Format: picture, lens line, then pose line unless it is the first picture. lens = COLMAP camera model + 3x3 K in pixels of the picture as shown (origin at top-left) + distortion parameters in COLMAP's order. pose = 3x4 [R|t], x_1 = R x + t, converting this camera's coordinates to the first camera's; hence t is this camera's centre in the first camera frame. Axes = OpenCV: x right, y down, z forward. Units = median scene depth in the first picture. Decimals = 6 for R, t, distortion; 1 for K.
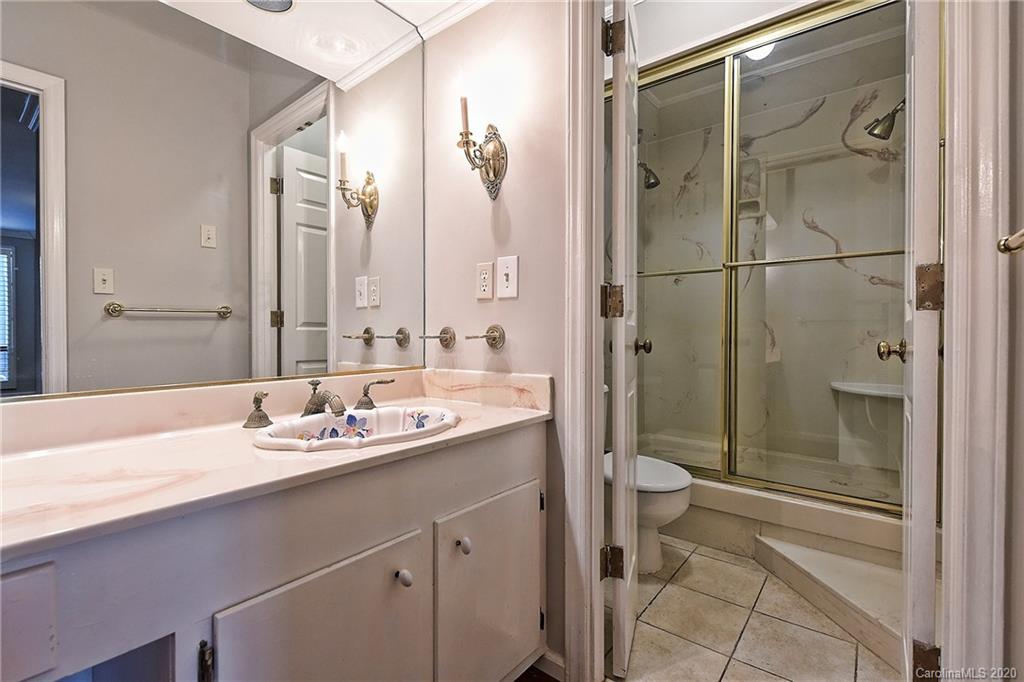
lens RADIAL K [[444.6, 0, 520.8], [0, 444.6, 338.6], [0, 0, 1]] dist [0.000088, -0.000077]
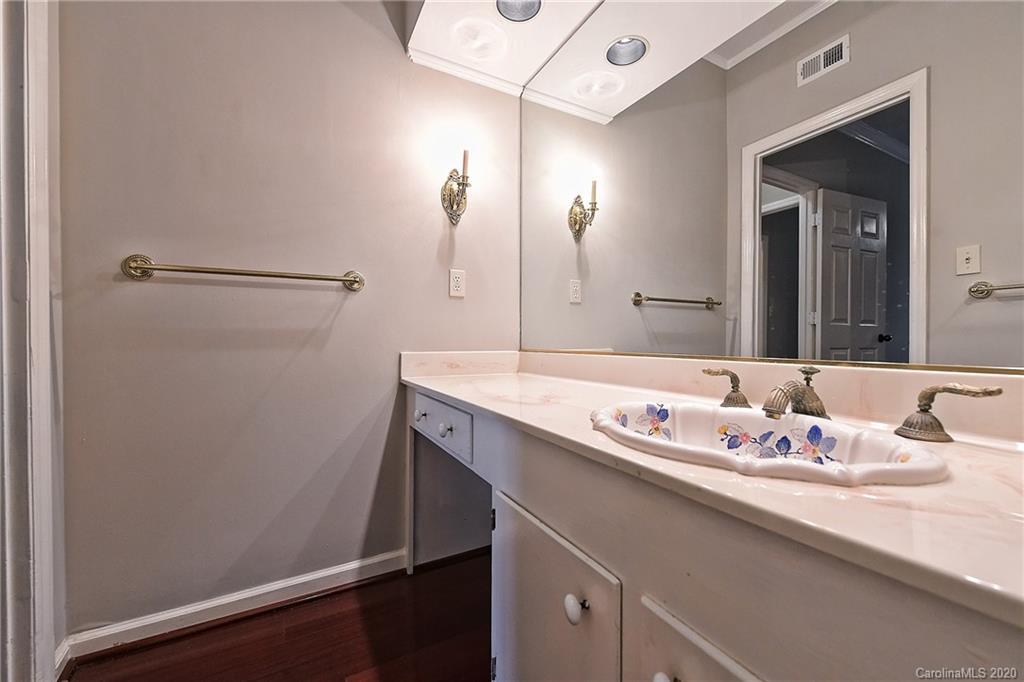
lens RADIAL K [[401.9, 0, 518.9], [0, 401.9, 344.8], [0, 0, 1]] dist [0.001575, -0.002079]
pose [[-0.381542, 0.015221, -0.924226, 0.242530], [0.003116, 0.999880, 0.015180, 0.040086], [0.924346, 0.002912, -0.381544, 0.685568]]
